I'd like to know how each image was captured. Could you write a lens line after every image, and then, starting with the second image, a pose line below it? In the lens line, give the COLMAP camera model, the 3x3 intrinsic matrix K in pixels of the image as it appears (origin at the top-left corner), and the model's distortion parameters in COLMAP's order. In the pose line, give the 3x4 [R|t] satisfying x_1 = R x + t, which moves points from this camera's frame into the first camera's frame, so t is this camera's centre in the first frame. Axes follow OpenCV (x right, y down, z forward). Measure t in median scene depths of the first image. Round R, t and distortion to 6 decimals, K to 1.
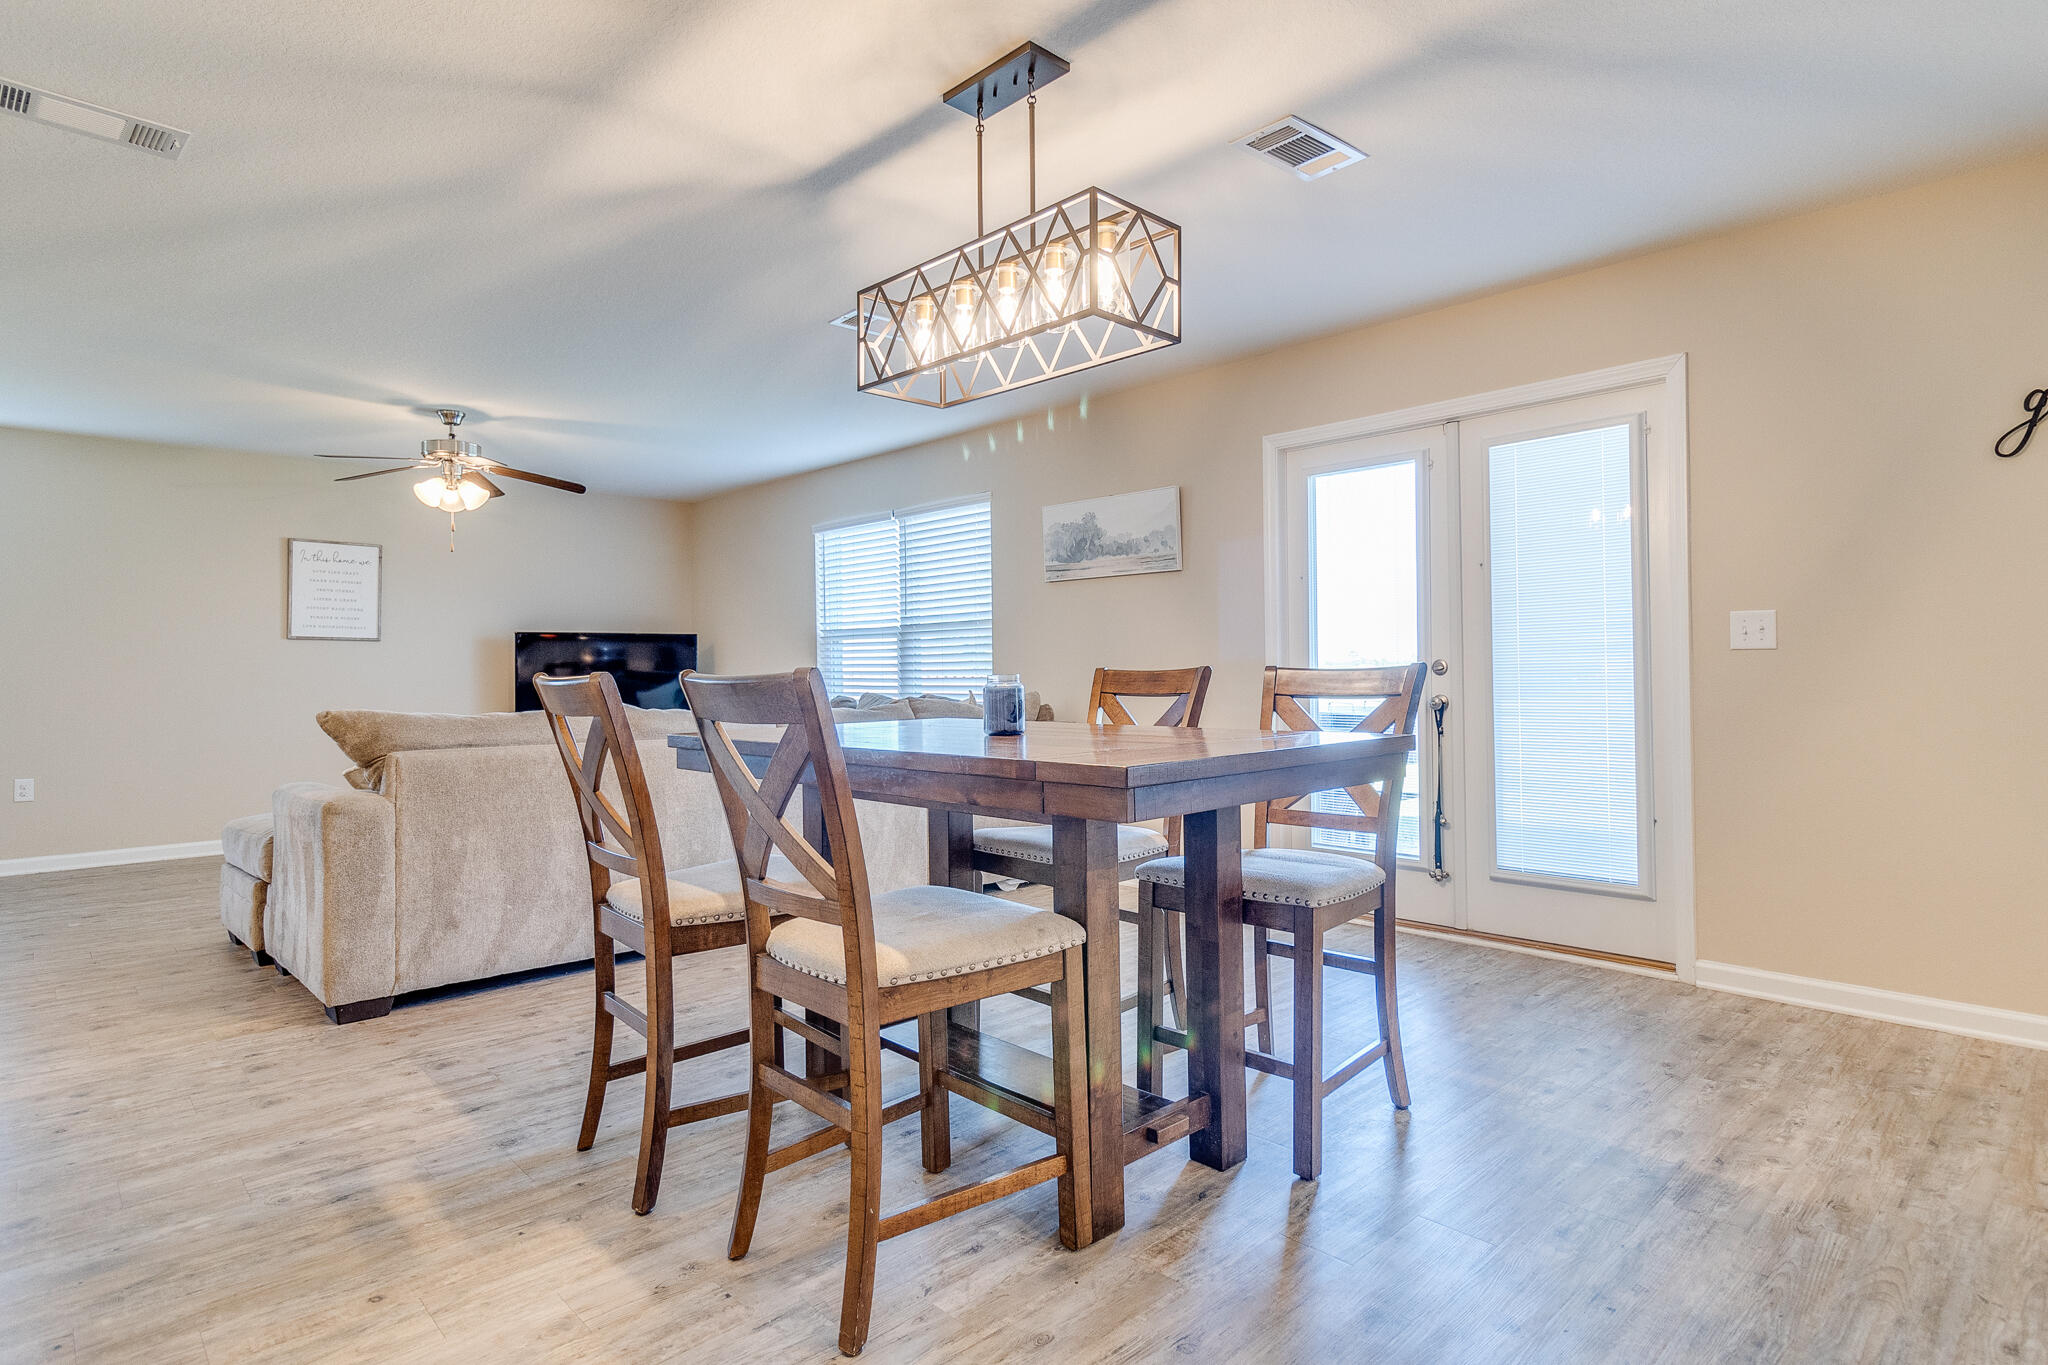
lens RADIAL K [[1076.2, 0, 1034.0], [0, 1076.2, 667.6], [0, 0, 1]] dist [0.002754, -0.000071]
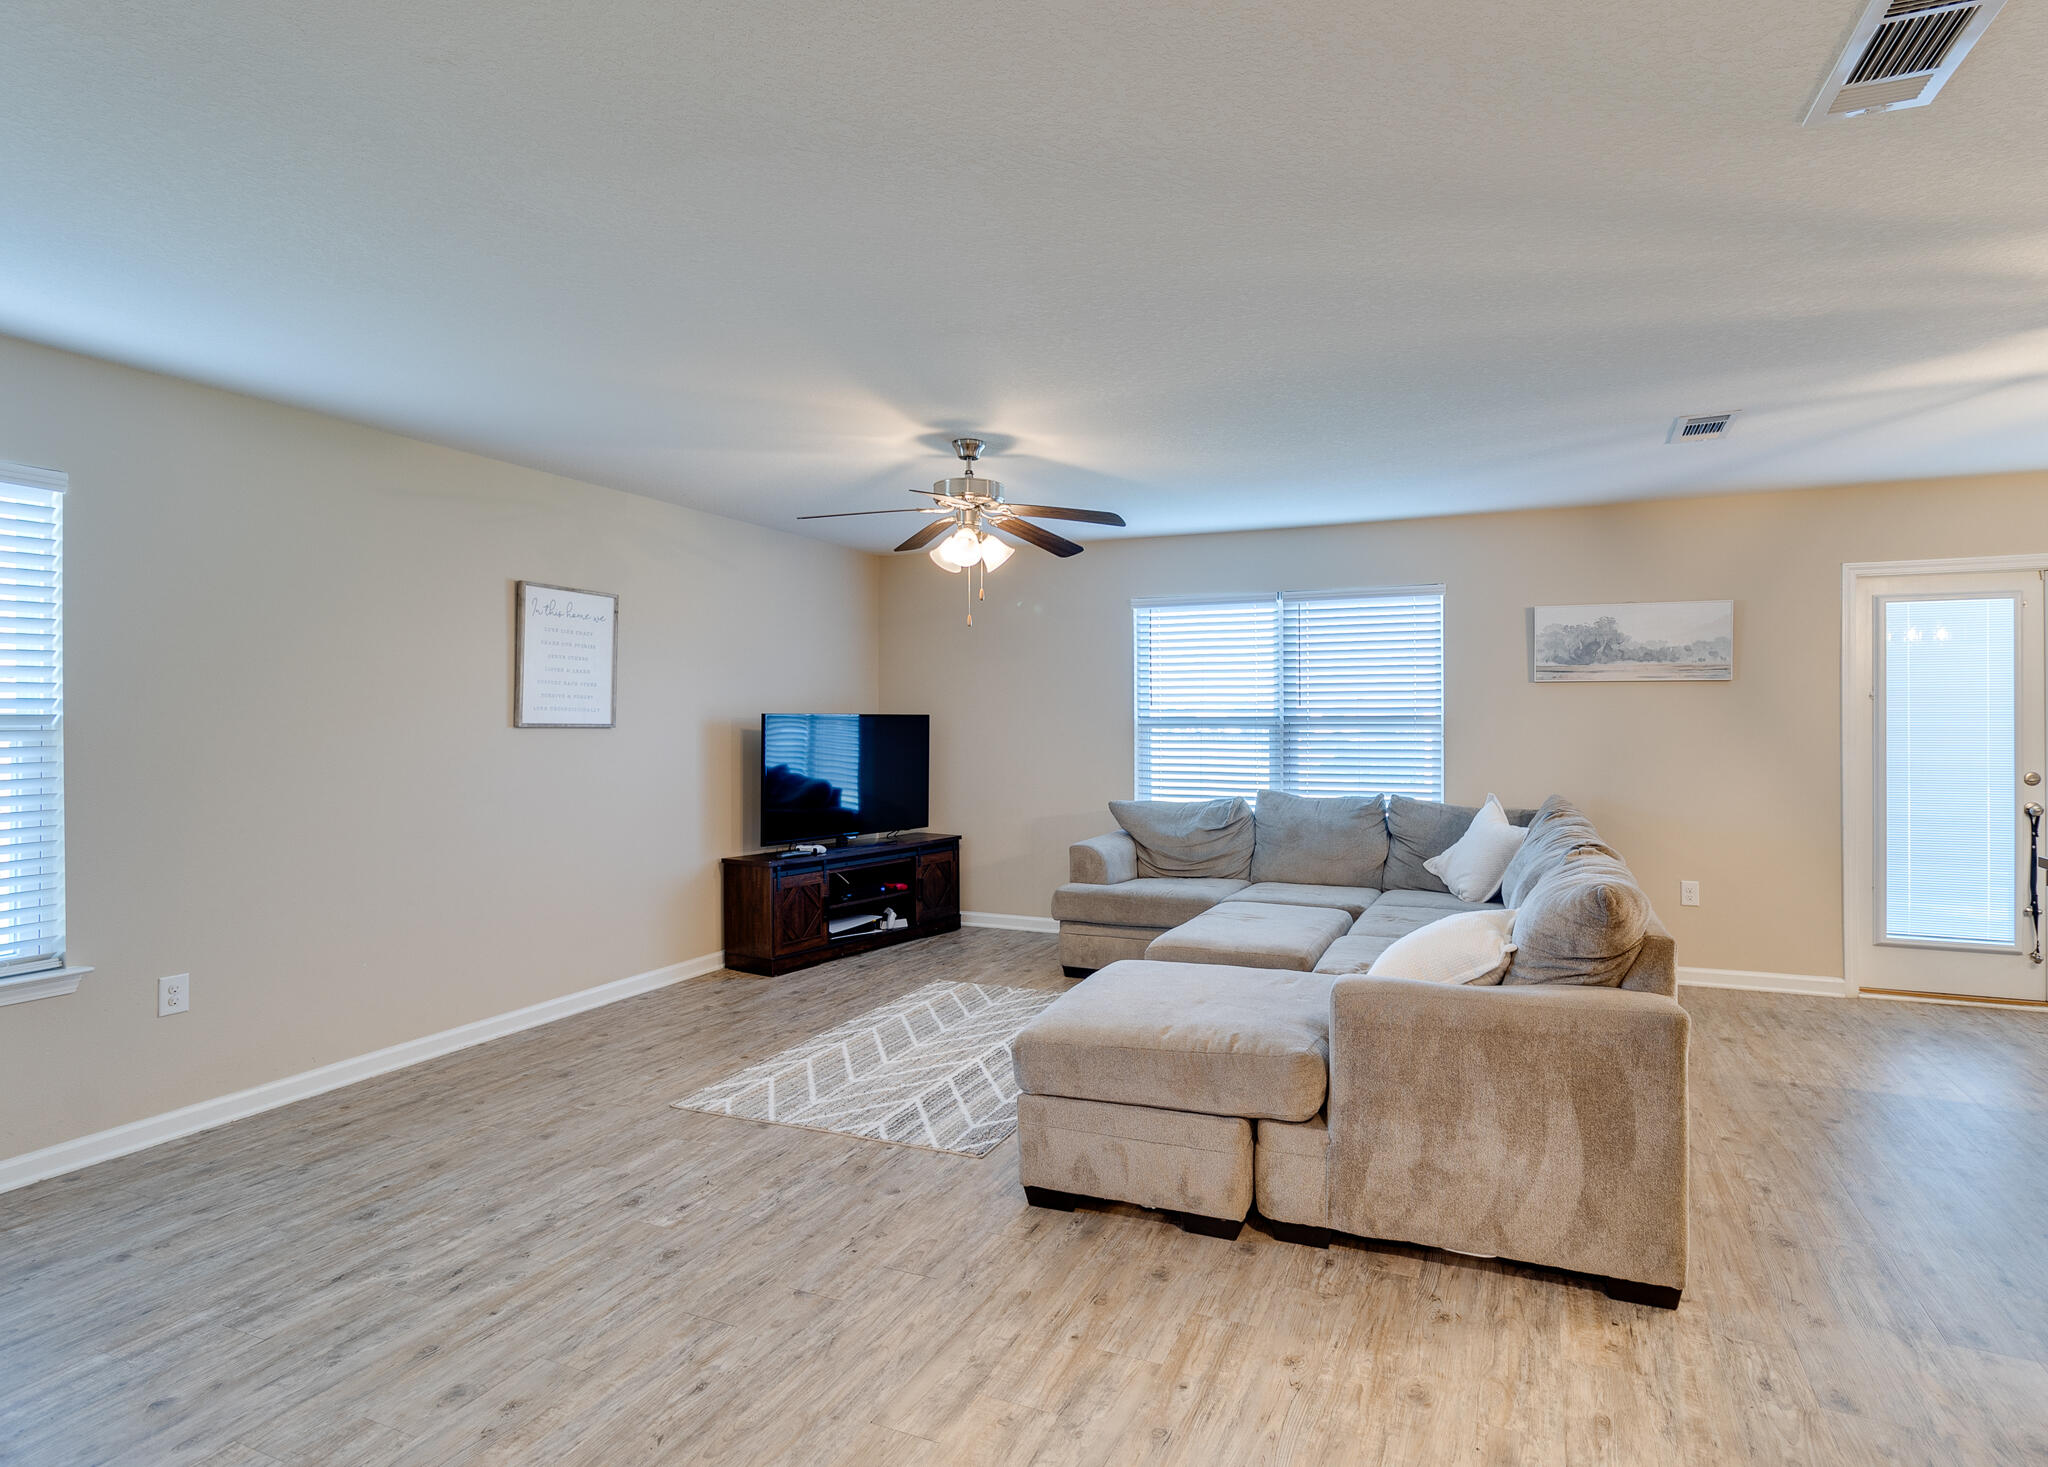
lens RADIAL K [[1024.8, 0, 1108.2], [0, 1024.8, 717.7], [0, 0, 1]] dist [0.002126, -0.000003]
pose [[0.910176, 0.007049, 0.414162, -0.778460], [-0.008028, 0.999968, 0.000623, -0.045423], [-0.414144, -0.003892, 0.910203, 0.309814]]
